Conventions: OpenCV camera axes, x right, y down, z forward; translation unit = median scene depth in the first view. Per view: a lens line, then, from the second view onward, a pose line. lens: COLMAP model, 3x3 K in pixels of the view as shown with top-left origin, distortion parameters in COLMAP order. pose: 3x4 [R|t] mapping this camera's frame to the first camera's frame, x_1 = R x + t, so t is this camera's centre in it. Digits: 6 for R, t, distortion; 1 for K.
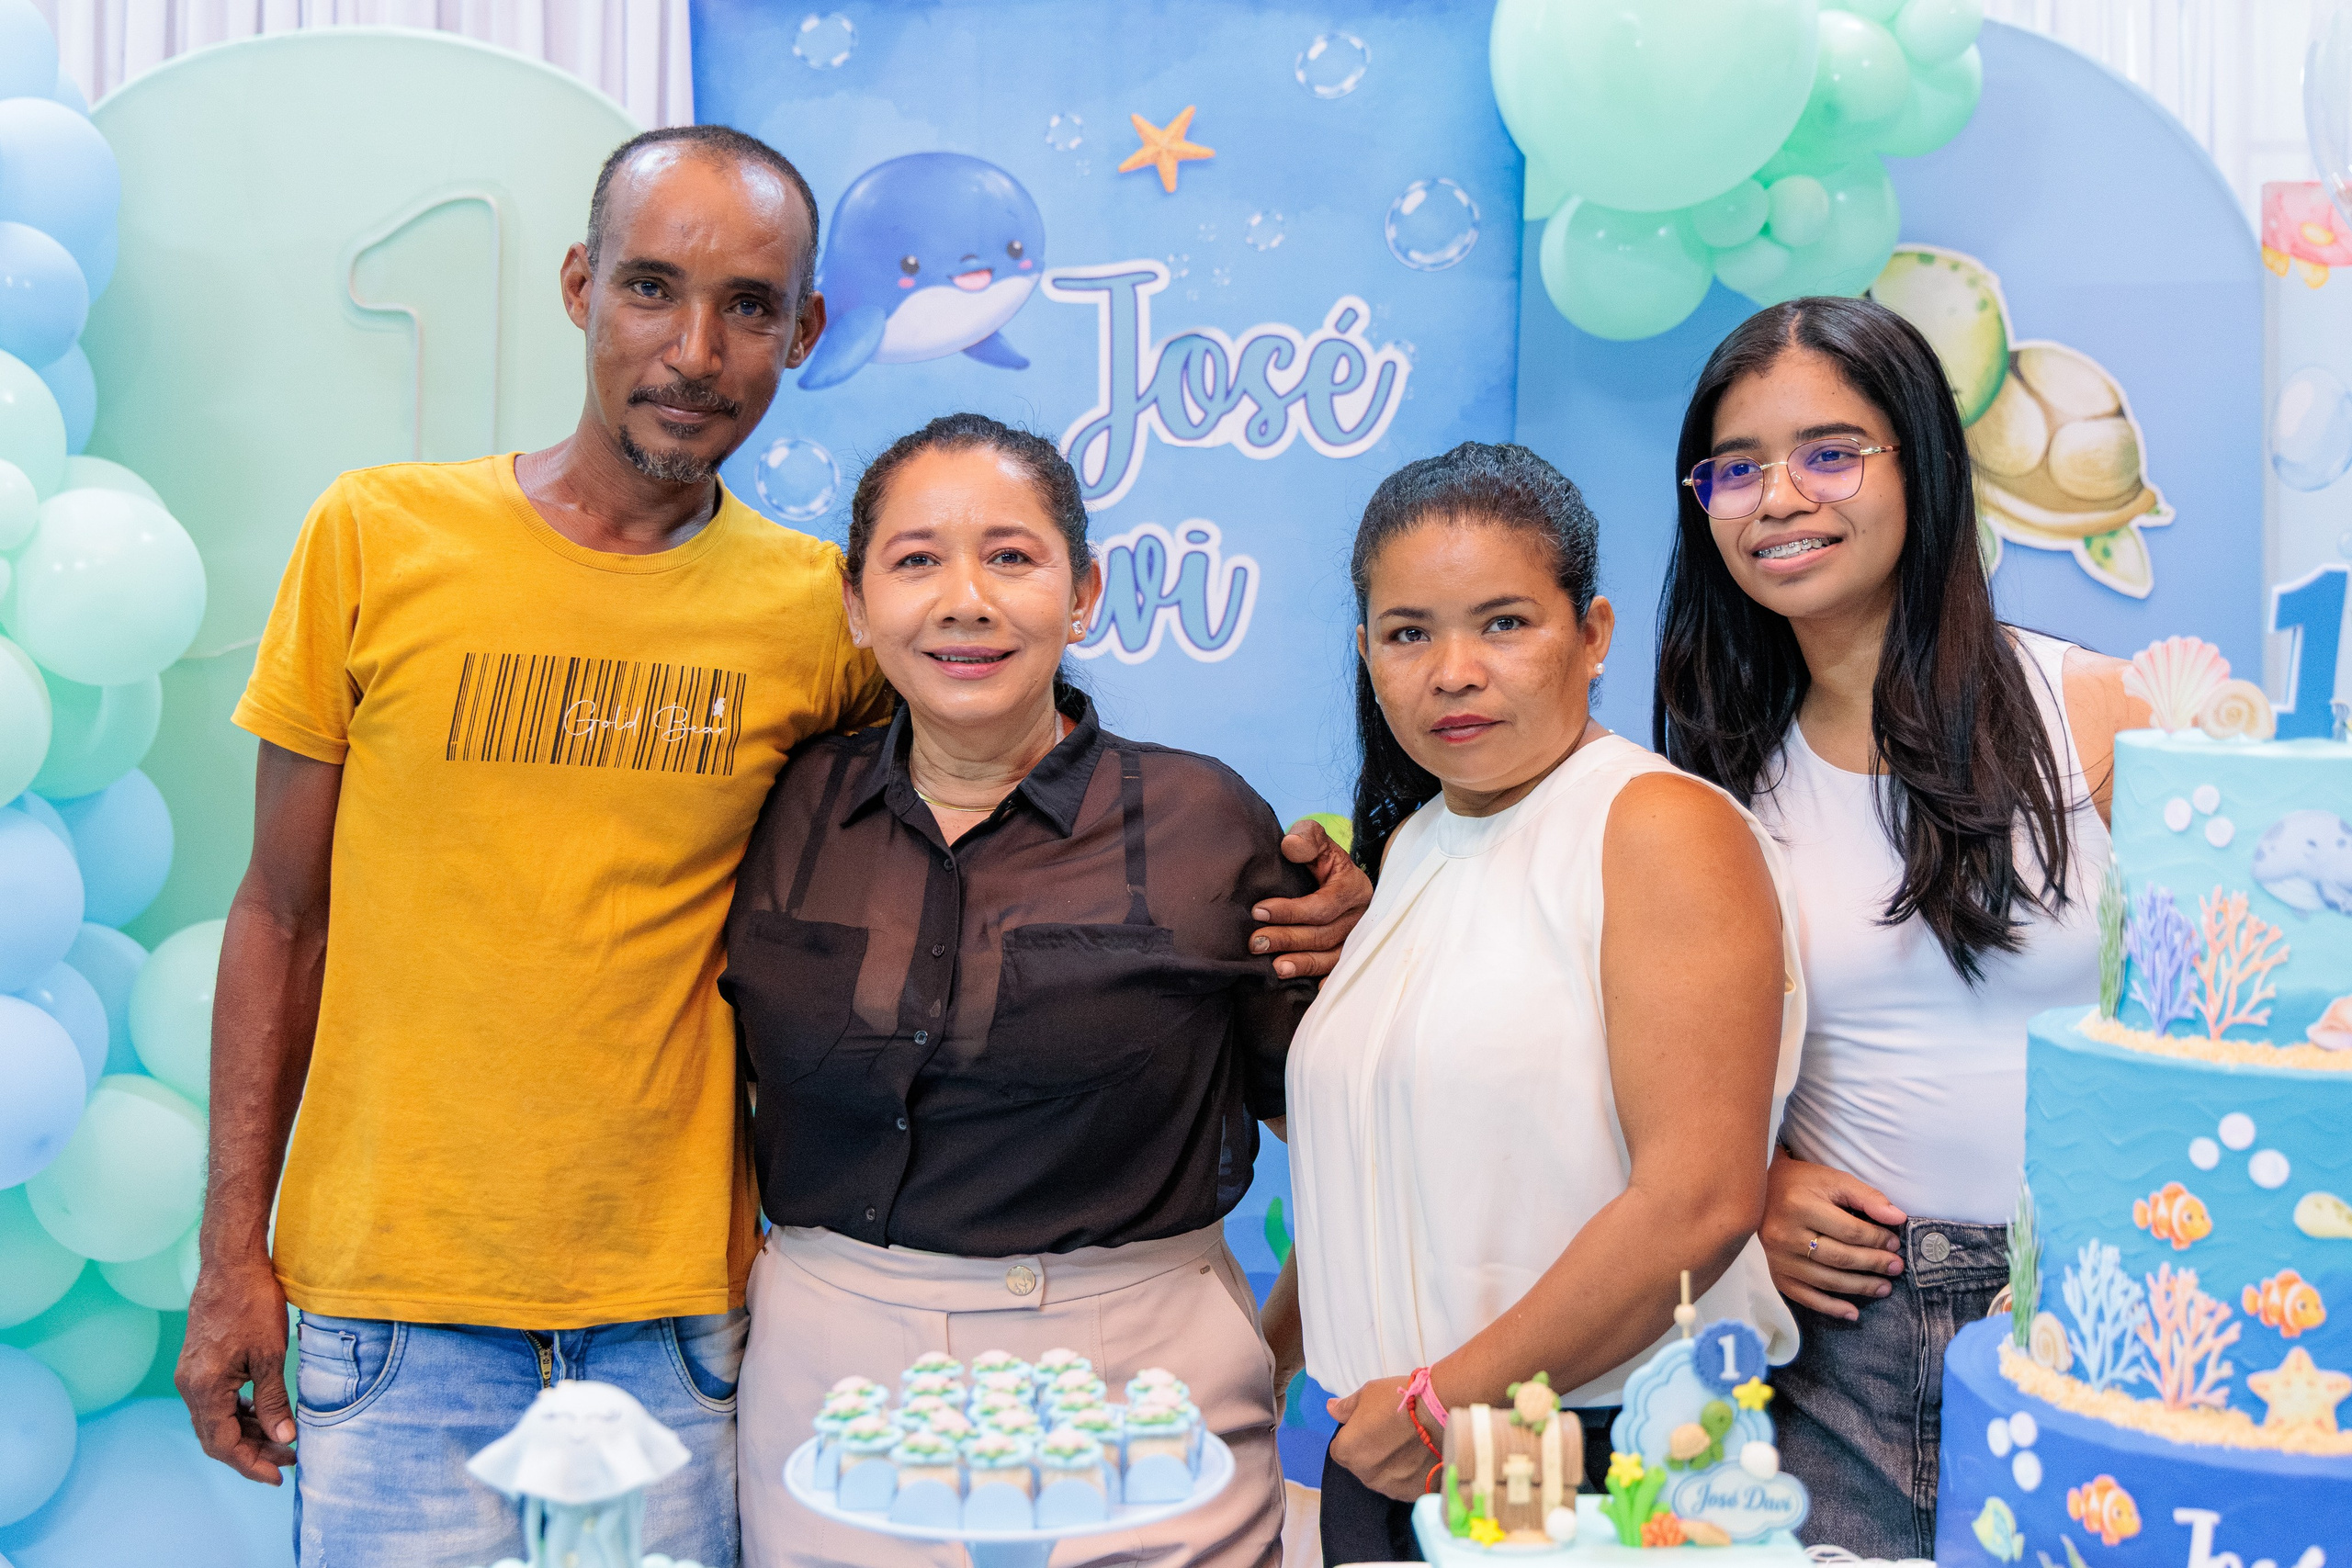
lens RADIAL K [[2955.4, 0, 1173.4], [0, 2955.4, 796.4], [0, 0, 1]] dist [0.007937, 0.000000]
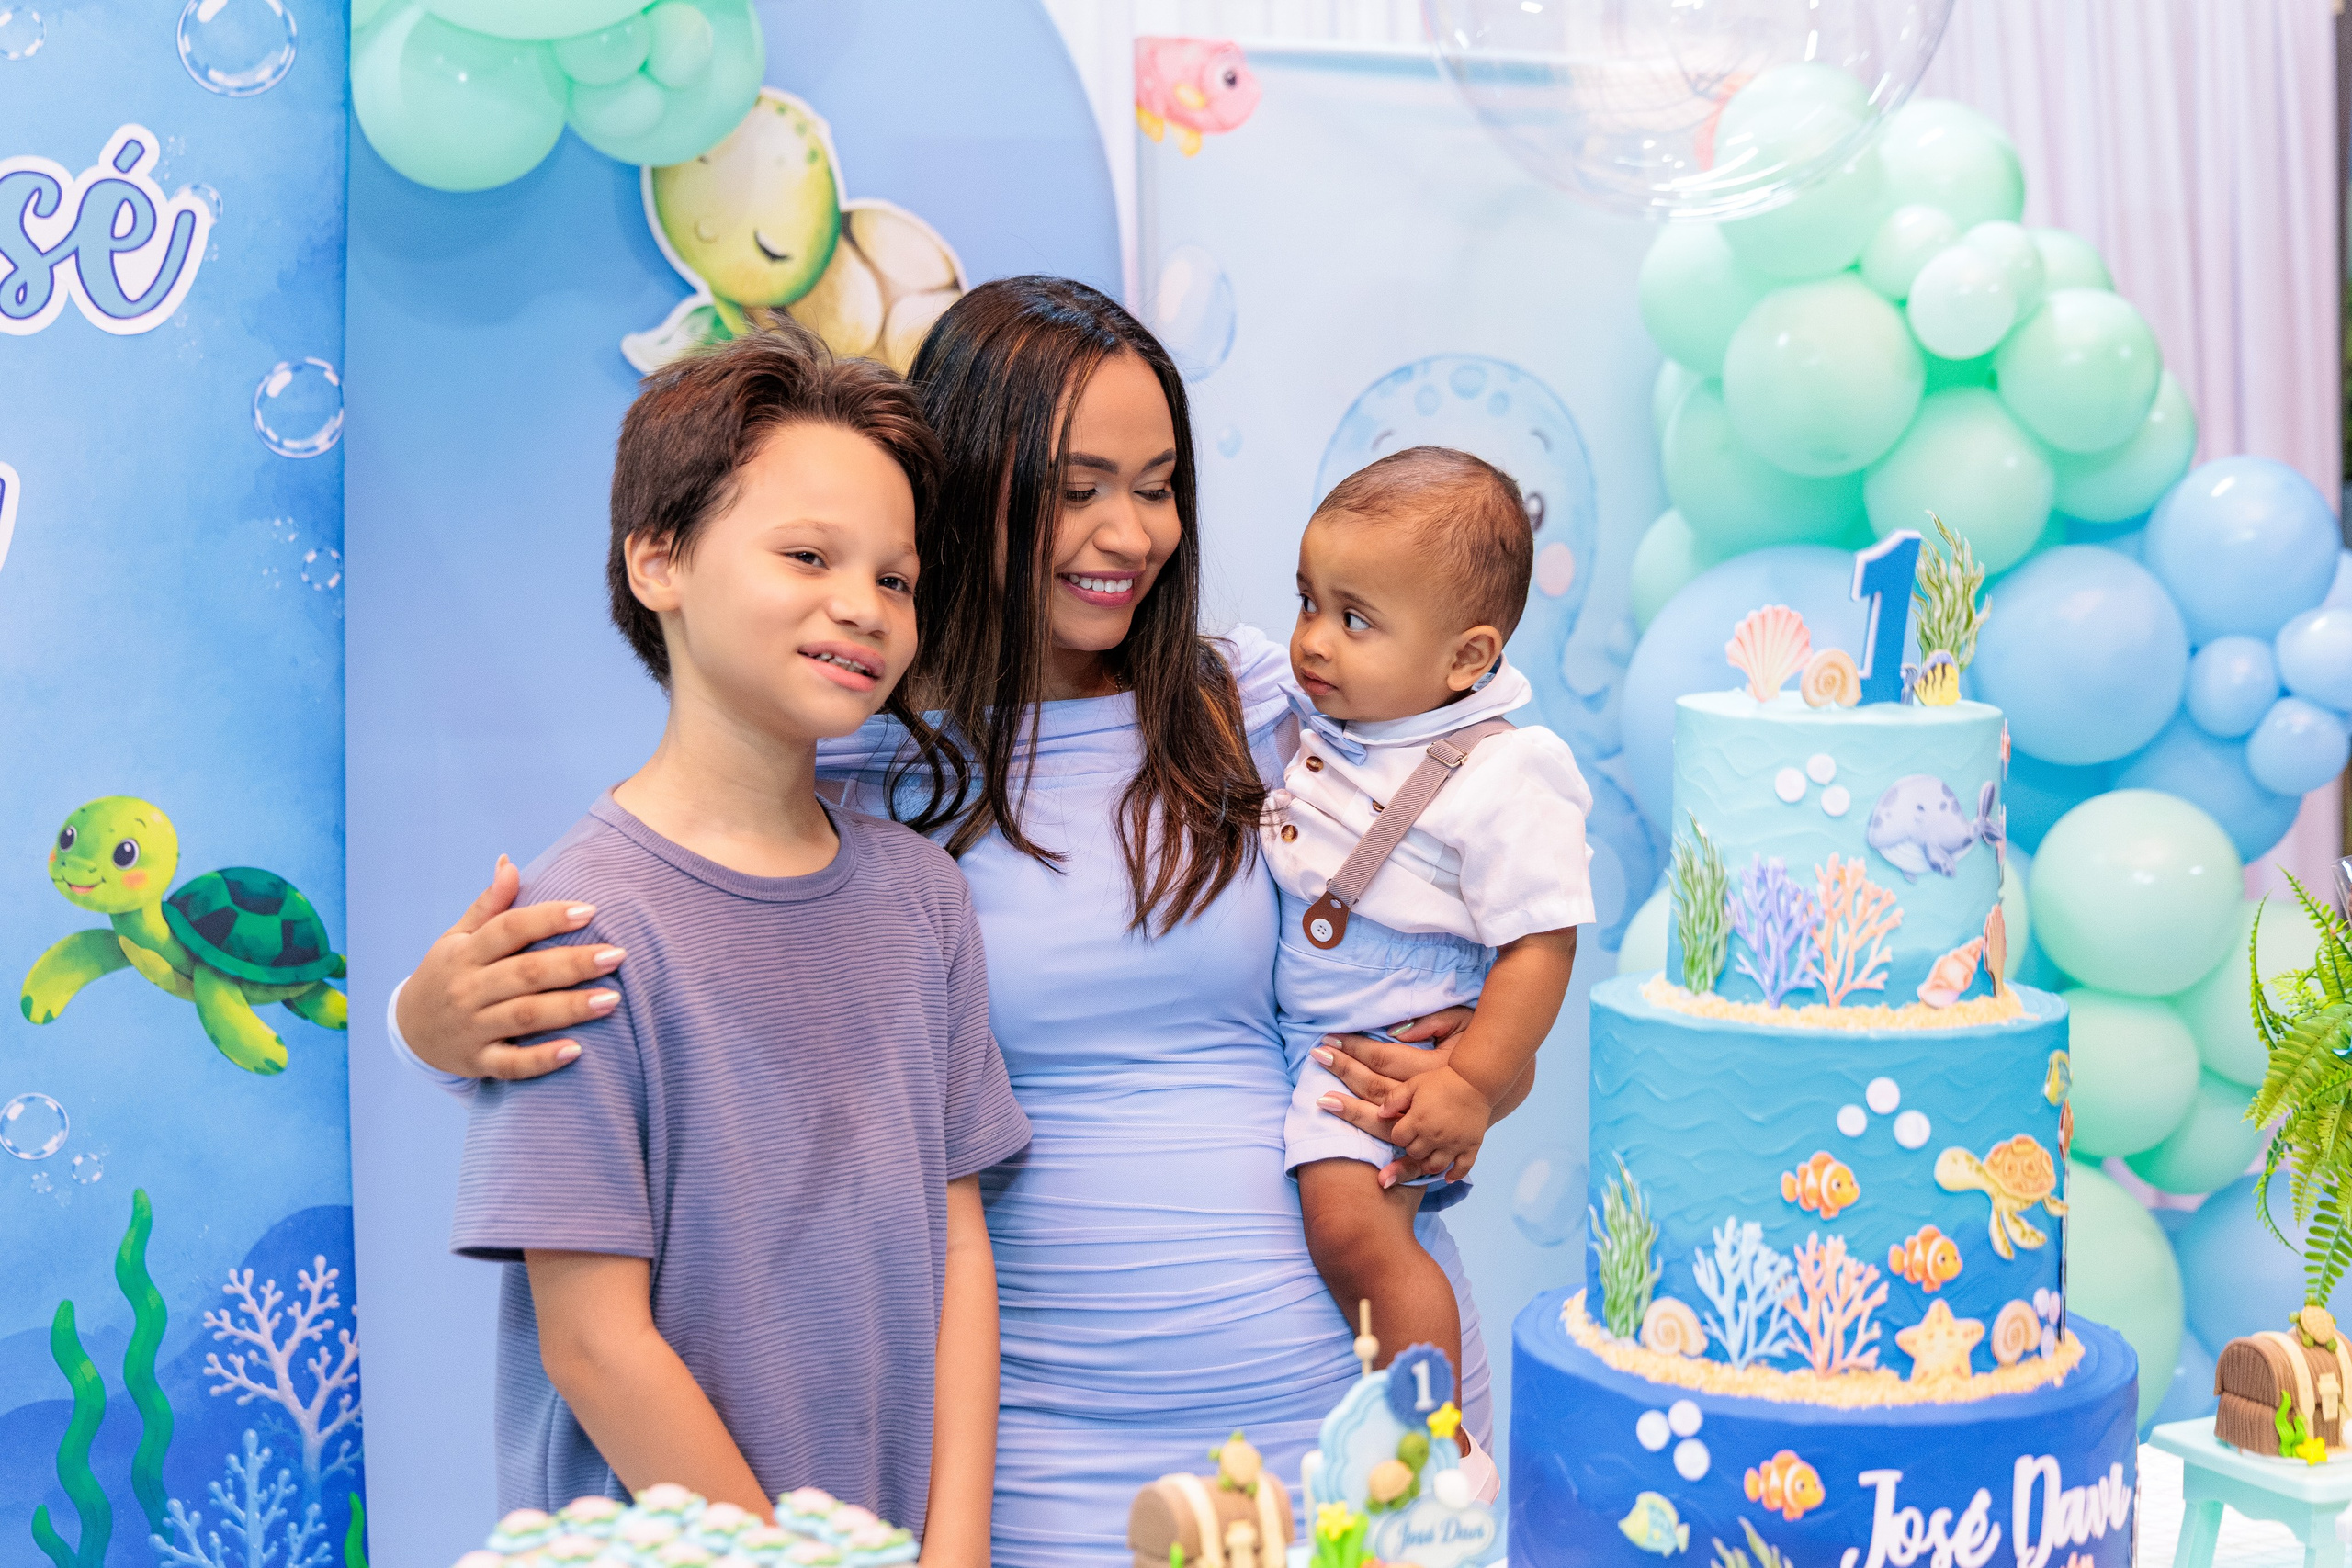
lens RADIAL K [[3898.5, 0, 1172.8], [0, 3898.5, 780.4], [0, 0, 1]] dist [-0.023548, 0.000000]
pose [[0.852714, -0.048340, 0.520136, -0.245113], [0.037301, 0.998802, 0.031675, -0.020997], [-0.521044, -0.007608, 0.853496, -0.005288]]
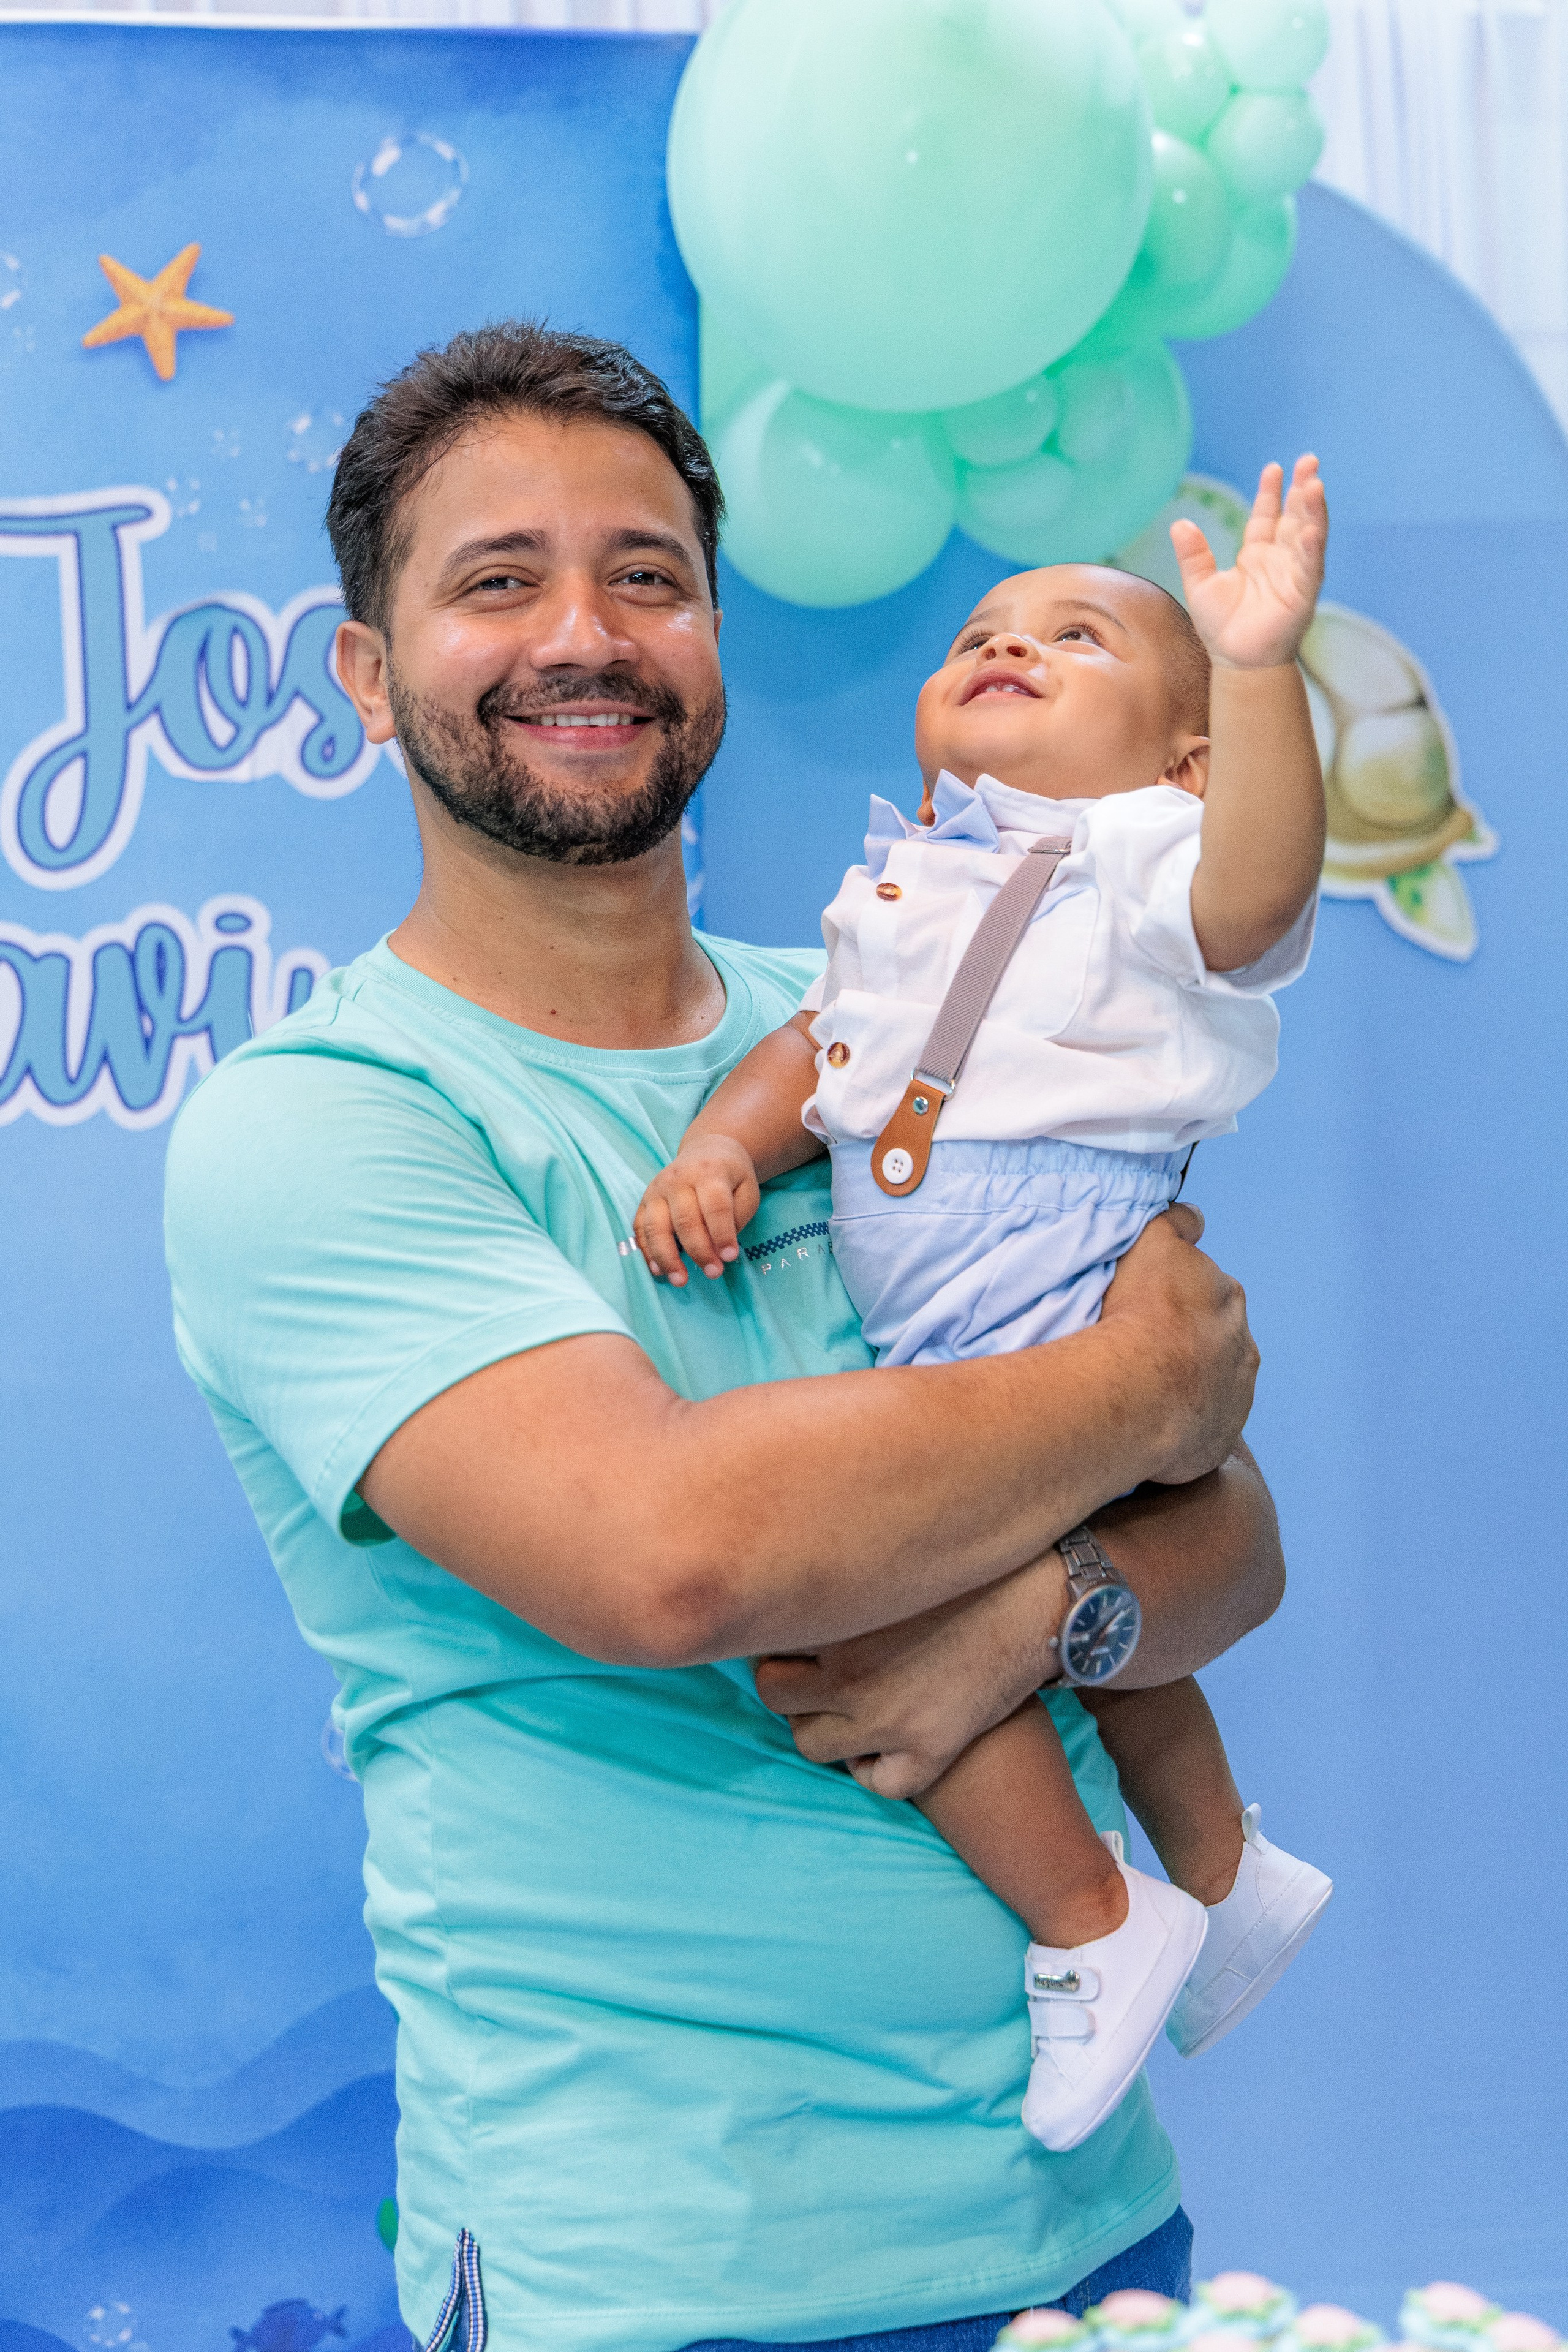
lens RADIAL K [[4199.2, 0, 787.2], [0, 4199.2, 1187.7], [0, 0, 1]] dist [0.040835, 0.000000]
pose [[0.932670, -0.060880, 0.355555, -0.208340], [0.070114, 0.997453, -0.013130, -0.011311], [-0.353850, 0.037175, 0.934563, 0.120460]]
